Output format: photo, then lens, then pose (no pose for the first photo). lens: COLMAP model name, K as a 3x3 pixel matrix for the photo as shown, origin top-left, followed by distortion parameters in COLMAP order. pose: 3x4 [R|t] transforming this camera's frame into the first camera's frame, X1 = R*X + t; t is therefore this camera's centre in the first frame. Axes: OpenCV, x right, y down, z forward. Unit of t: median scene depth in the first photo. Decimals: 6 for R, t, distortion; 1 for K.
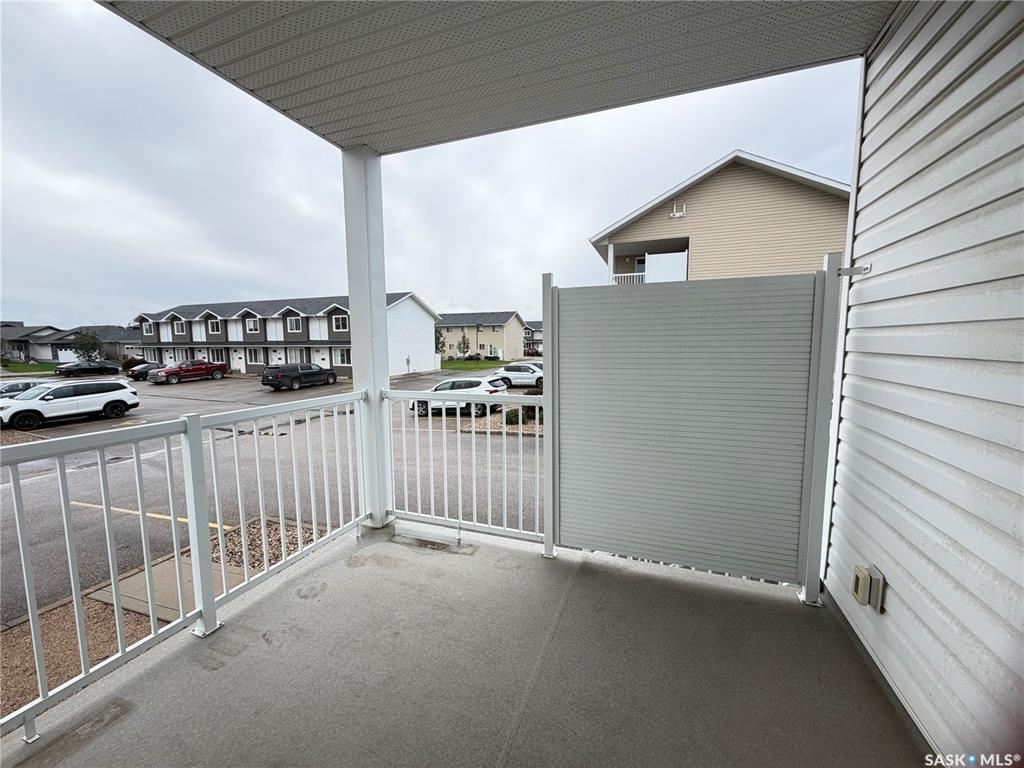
lens RADIAL K [[407.2, 0, 512.5], [0, 407.2, 383.0], [0, 0, 1]] dist [-0.002370, 0.001384]
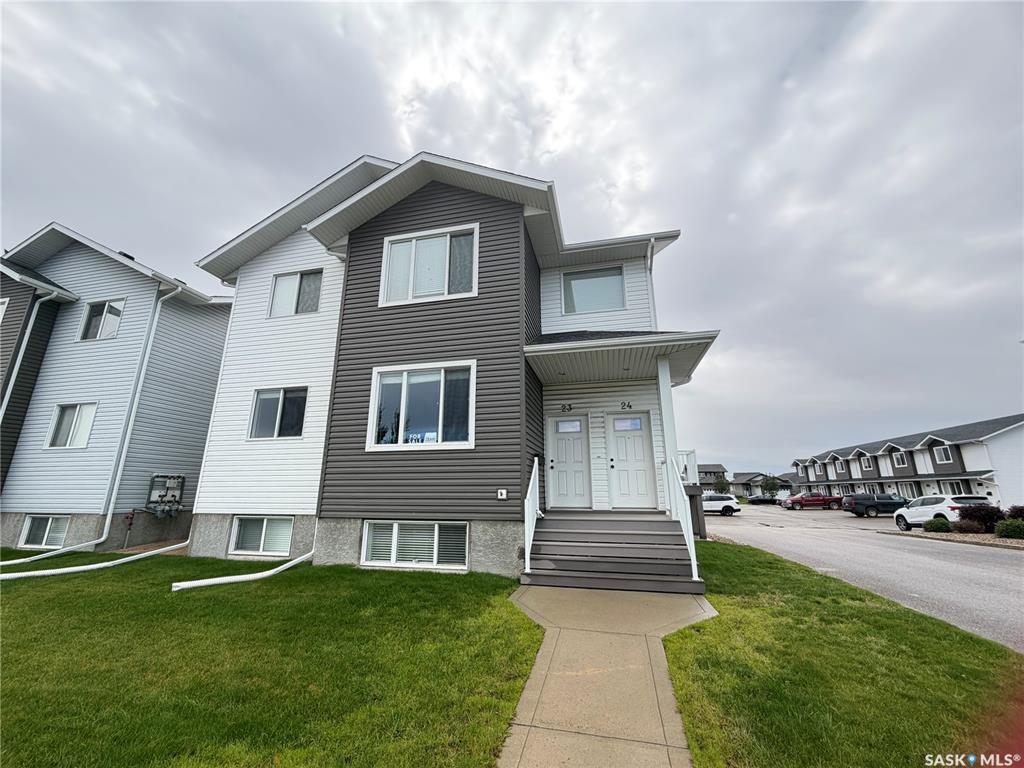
lens RADIAL K [[407.2, 0, 509.4], [0, 407.2, 384.4], [0, 0, 1]] dist [-0.002370, 0.001384]
pose [[0.118558, -0.248264, -0.961410, 0.386173], [-0.105444, 0.959616, -0.260804, 0.047475], [0.987332, 0.132295, 0.087593, -0.100183]]
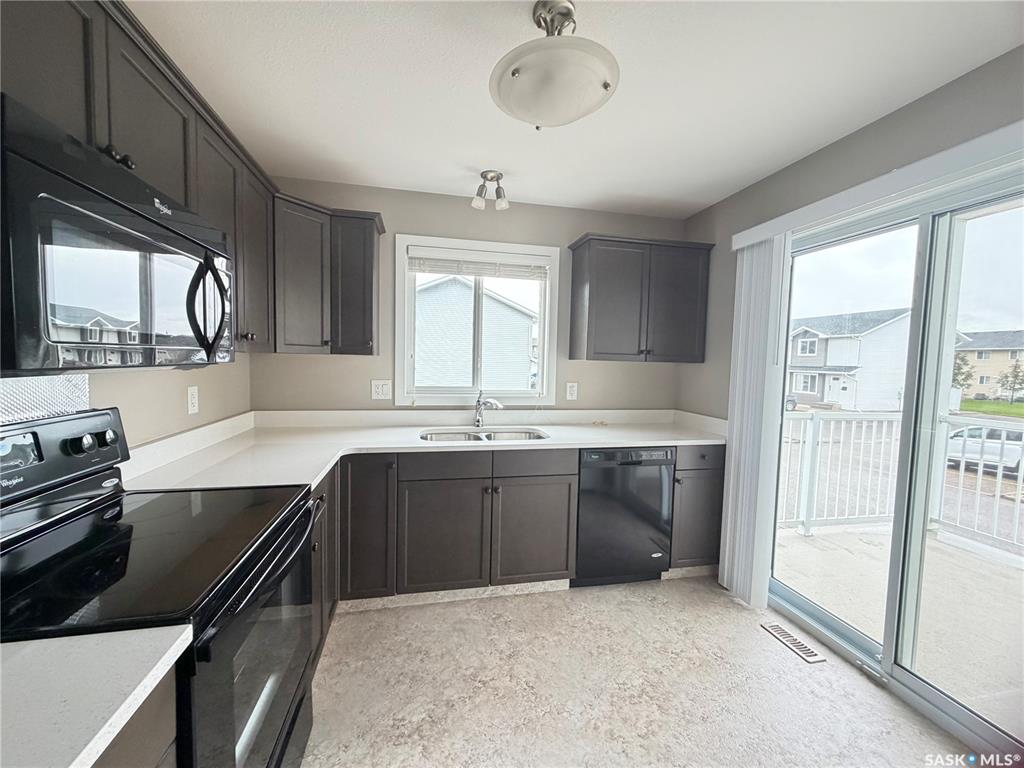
lens RADIAL K [[407.2, 0, 508.7], [0, 407.2, 384.2], [0, 0, 1]] dist [-0.002370, 0.001384]
pose [[0.532367, 0.072597, -0.843395, 0.000121], [-0.116965, 0.993068, 0.011649, 0.004706], [0.838394, 0.092446, 0.537168, -0.052853]]
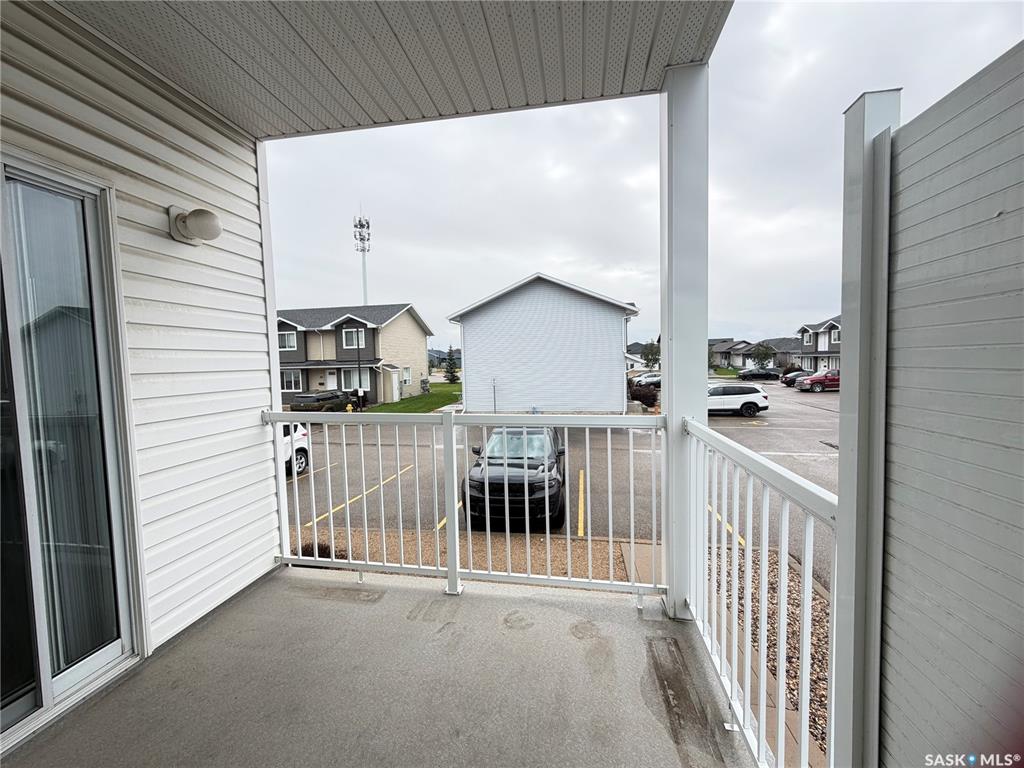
lens RADIAL K [[407.2, 0, 505.7], [0, 407.2, 390.8], [0, 0, 1]] dist [-0.002370, 0.001384]
pose [[0.177866, 0.075640, -0.981143, 0.021555], [-0.077687, 0.995009, 0.062625, -0.004038], [0.980983, 0.065083, 0.182854, 0.044162]]
